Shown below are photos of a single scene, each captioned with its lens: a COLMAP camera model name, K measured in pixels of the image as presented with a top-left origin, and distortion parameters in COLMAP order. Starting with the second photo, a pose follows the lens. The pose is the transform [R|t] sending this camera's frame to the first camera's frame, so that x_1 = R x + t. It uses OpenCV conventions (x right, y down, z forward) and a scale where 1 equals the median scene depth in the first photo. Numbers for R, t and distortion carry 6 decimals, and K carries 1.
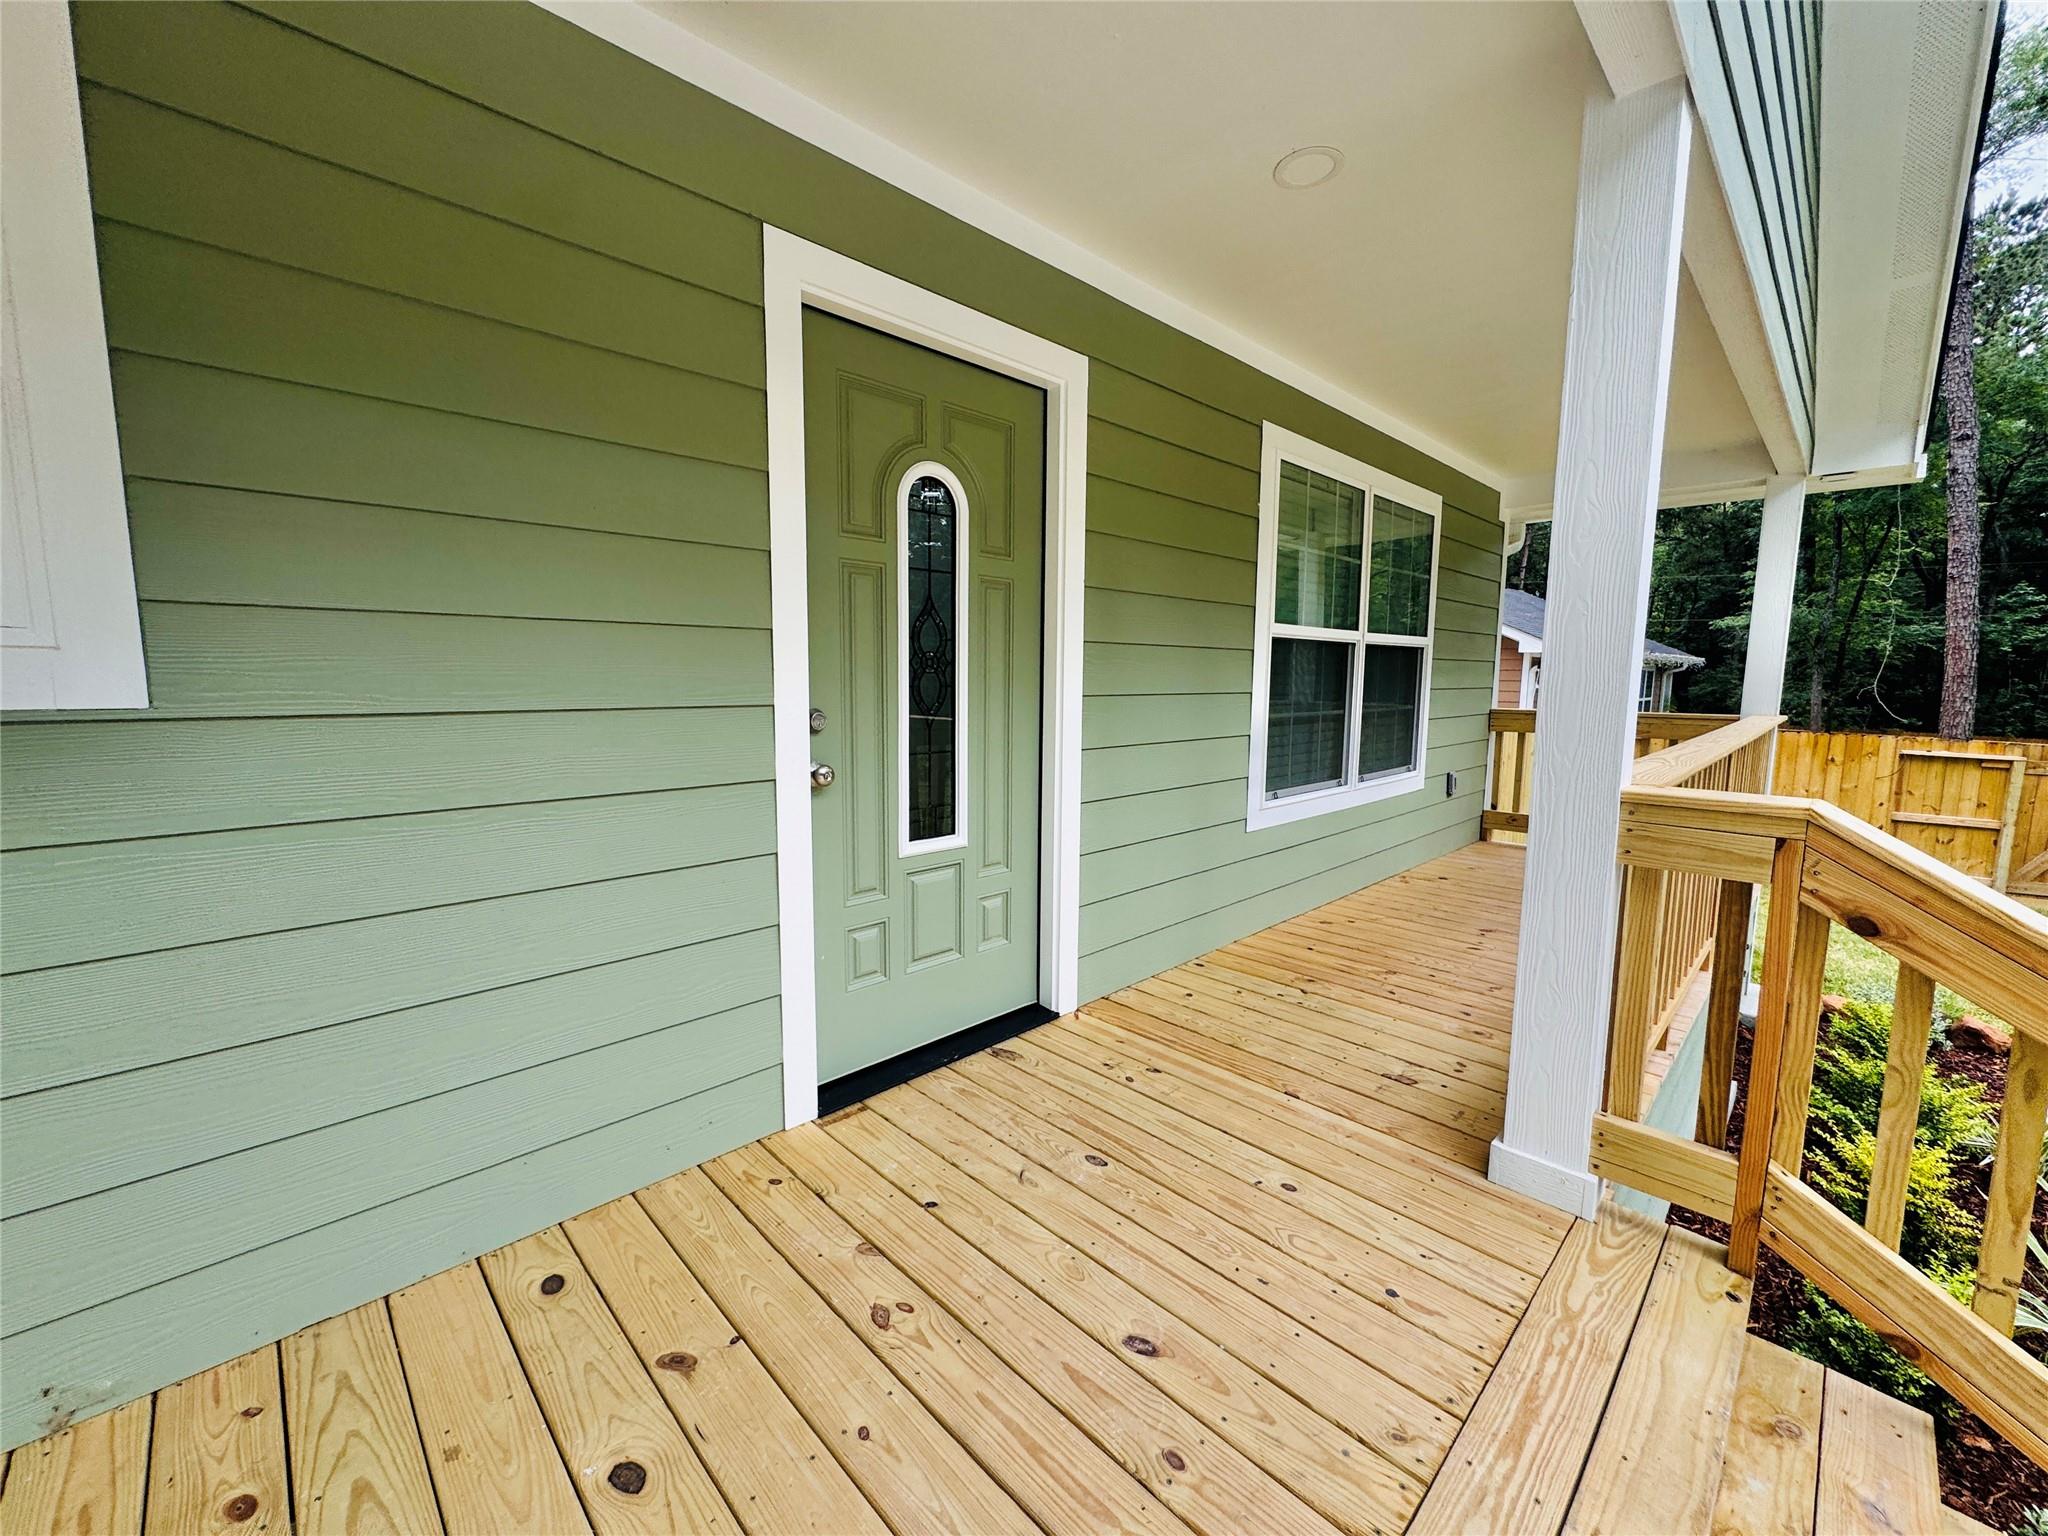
lens RADIAL K [[818.9, 0, 1025.8], [0, 818.9, 767.7], [0, 0, 1]] dist [-0.003926, 0.000427]
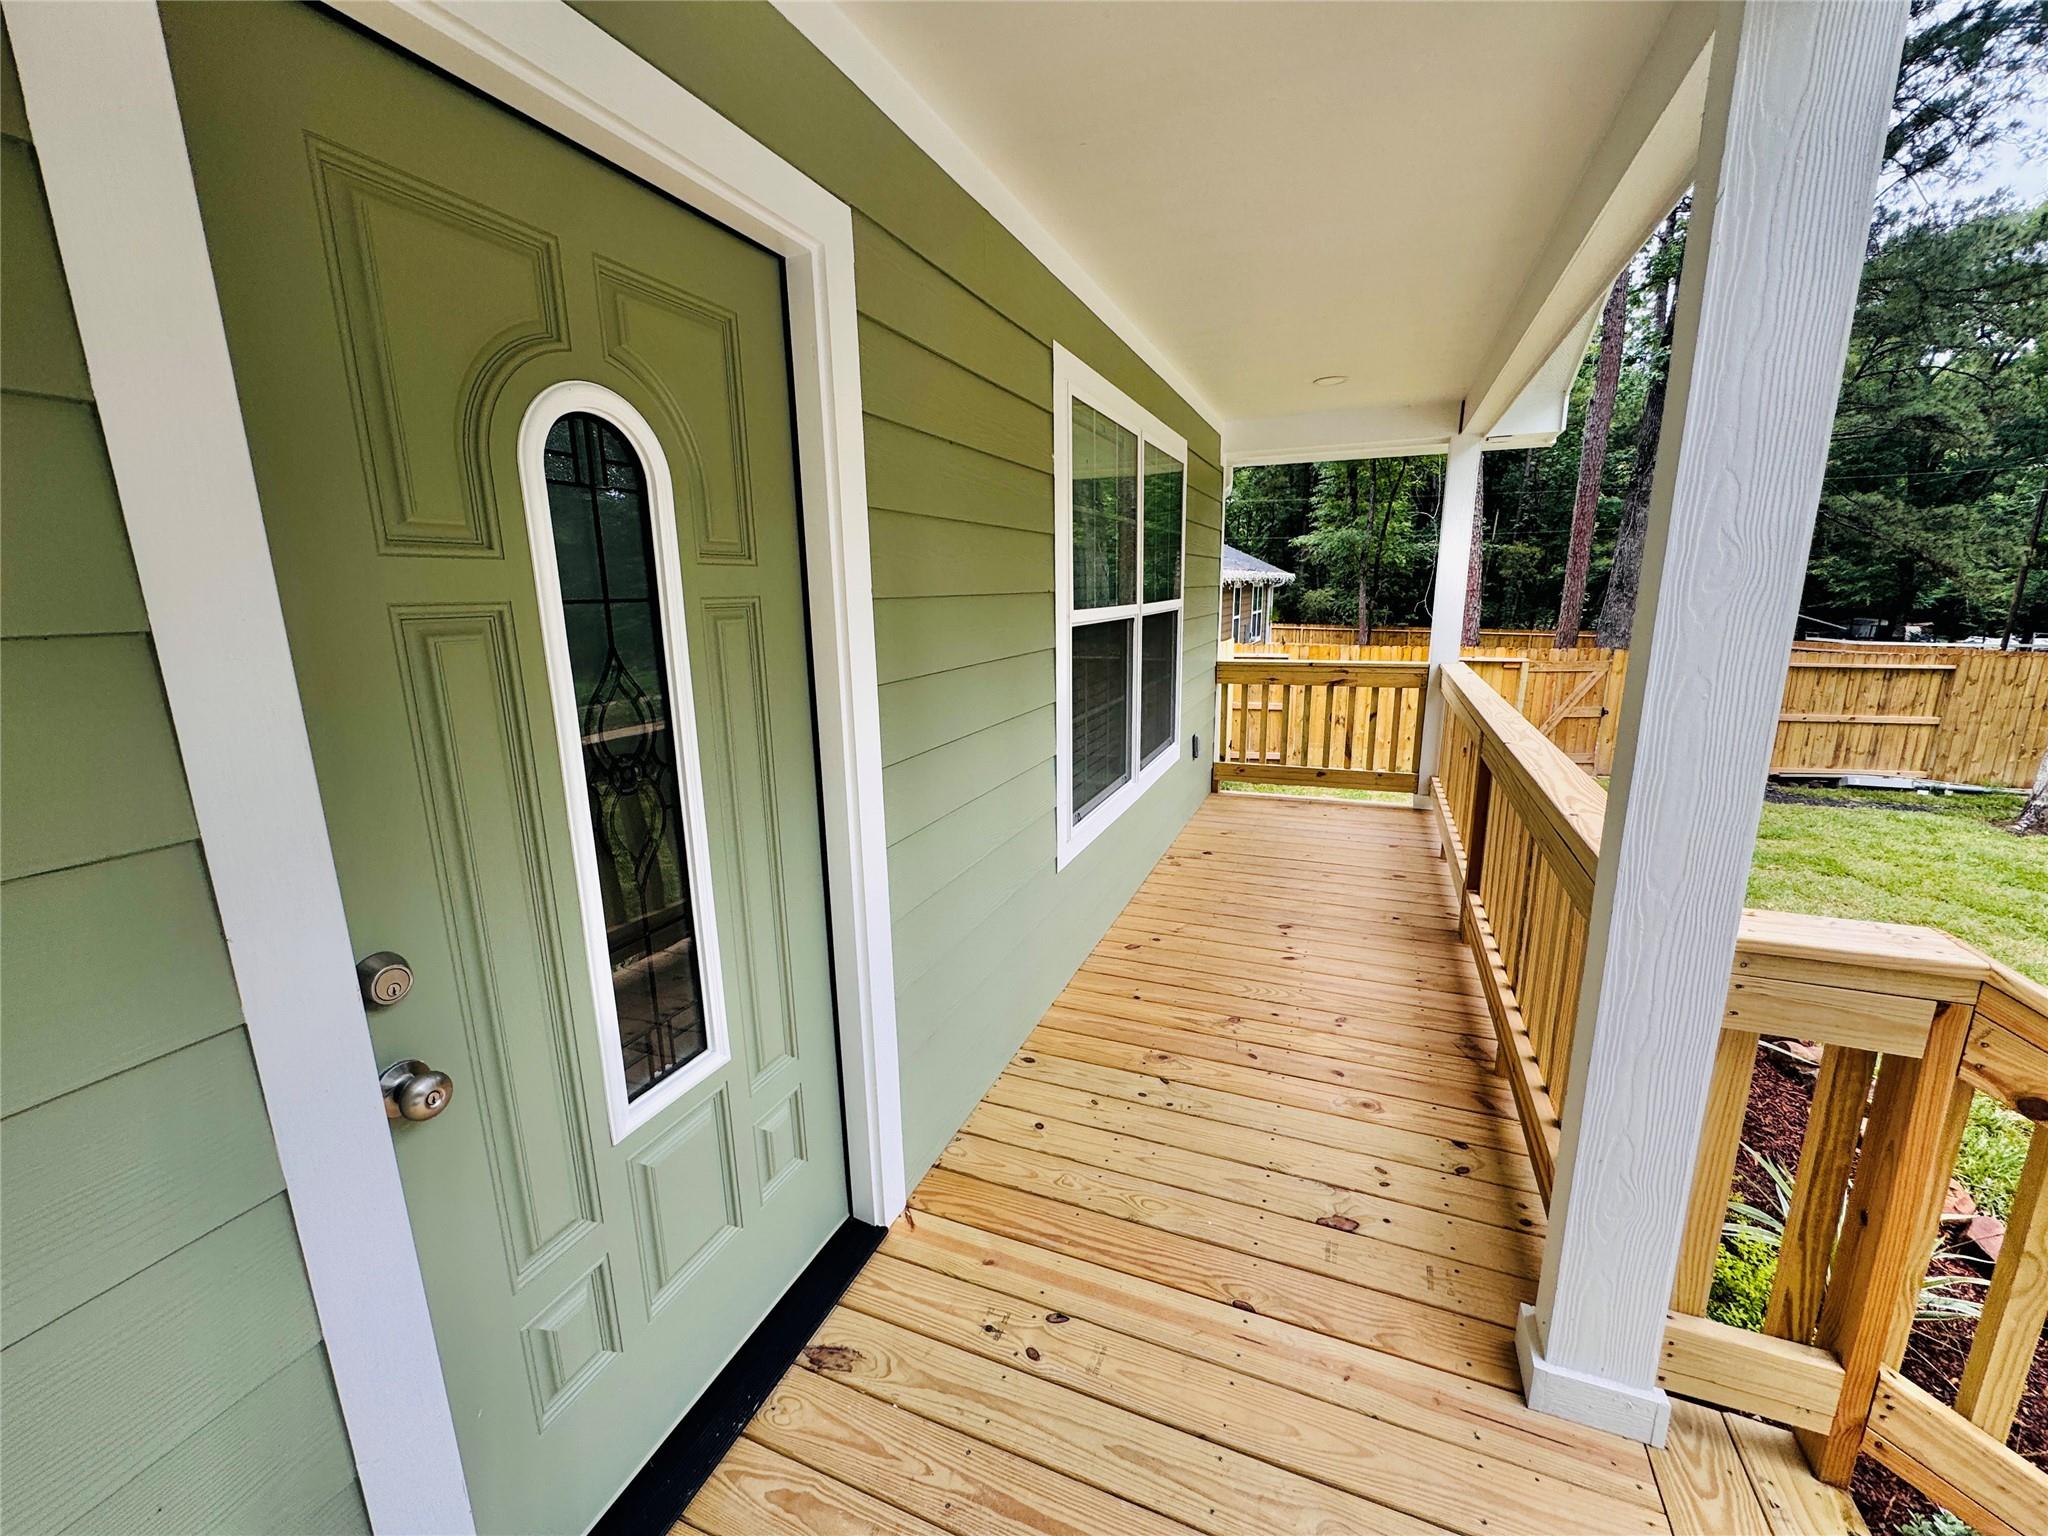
lens RADIAL K [[818.9, 0, 1026.6], [0, 818.9, 770.0], [0, 0, 1]] dist [-0.003926, 0.000427]
pose [[0.918121, -0.109335, 0.380919, -0.076966], [0.069738, 0.990764, 0.116292, -0.164937], [-0.390115, -0.080206, 0.917266, 0.388755]]
